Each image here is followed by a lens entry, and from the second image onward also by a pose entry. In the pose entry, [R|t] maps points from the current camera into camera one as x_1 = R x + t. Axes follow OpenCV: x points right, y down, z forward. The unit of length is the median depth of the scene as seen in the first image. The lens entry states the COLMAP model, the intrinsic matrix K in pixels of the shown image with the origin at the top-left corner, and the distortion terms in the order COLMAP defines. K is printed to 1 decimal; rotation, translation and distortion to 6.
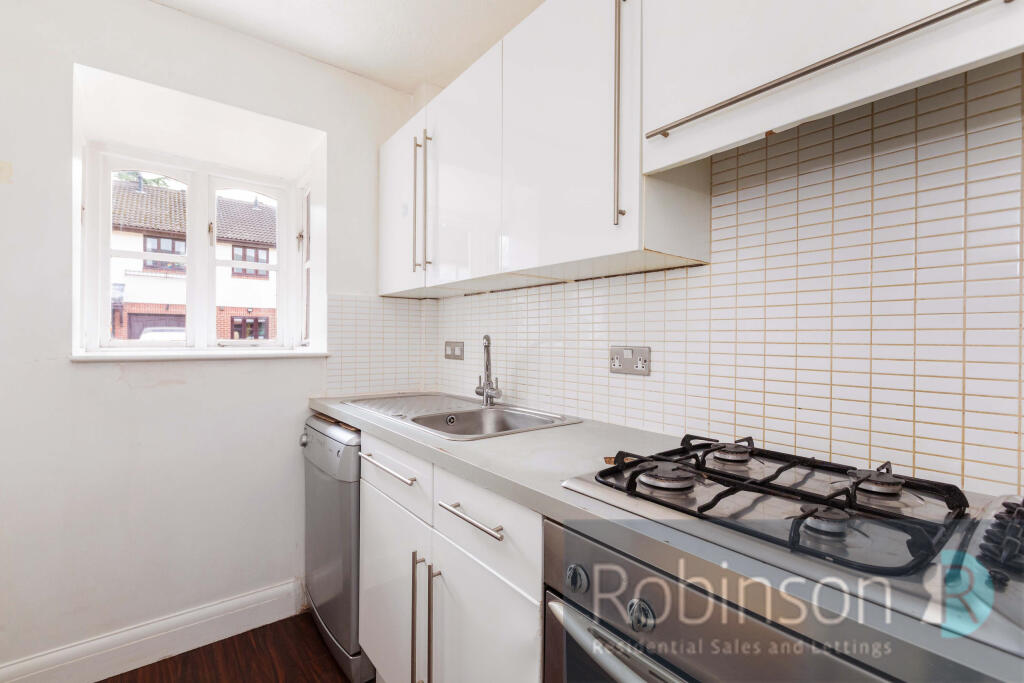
lens RADIAL K [[450.4, 0, 510.6], [0, 450.4, 337.3], [0, 0, 1]] dist [-0.002340, -0.000149]
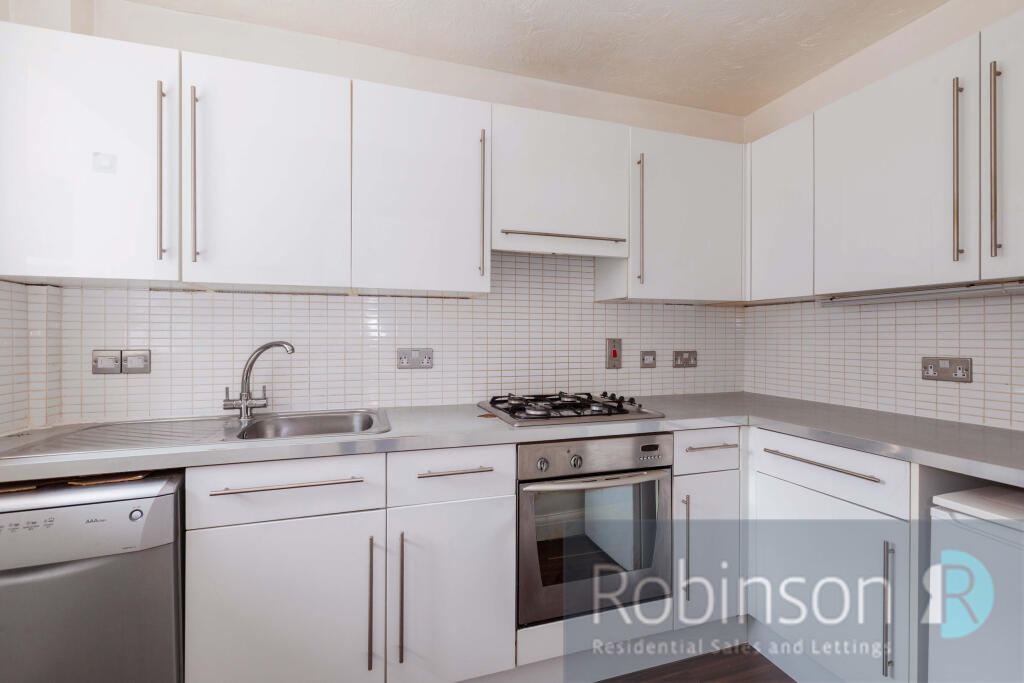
lens RADIAL K [[450.4, 0, 510.6], [0, 450.4, 337.3], [0, 0, 1]] dist [-0.002340, -0.000149]
pose [[0.343879, -0.009107, 0.938970, -0.956792], [-0.000561, 0.999951, 0.009904, -0.029414], [-0.939014, -0.003932, 0.343857, 0.240728]]
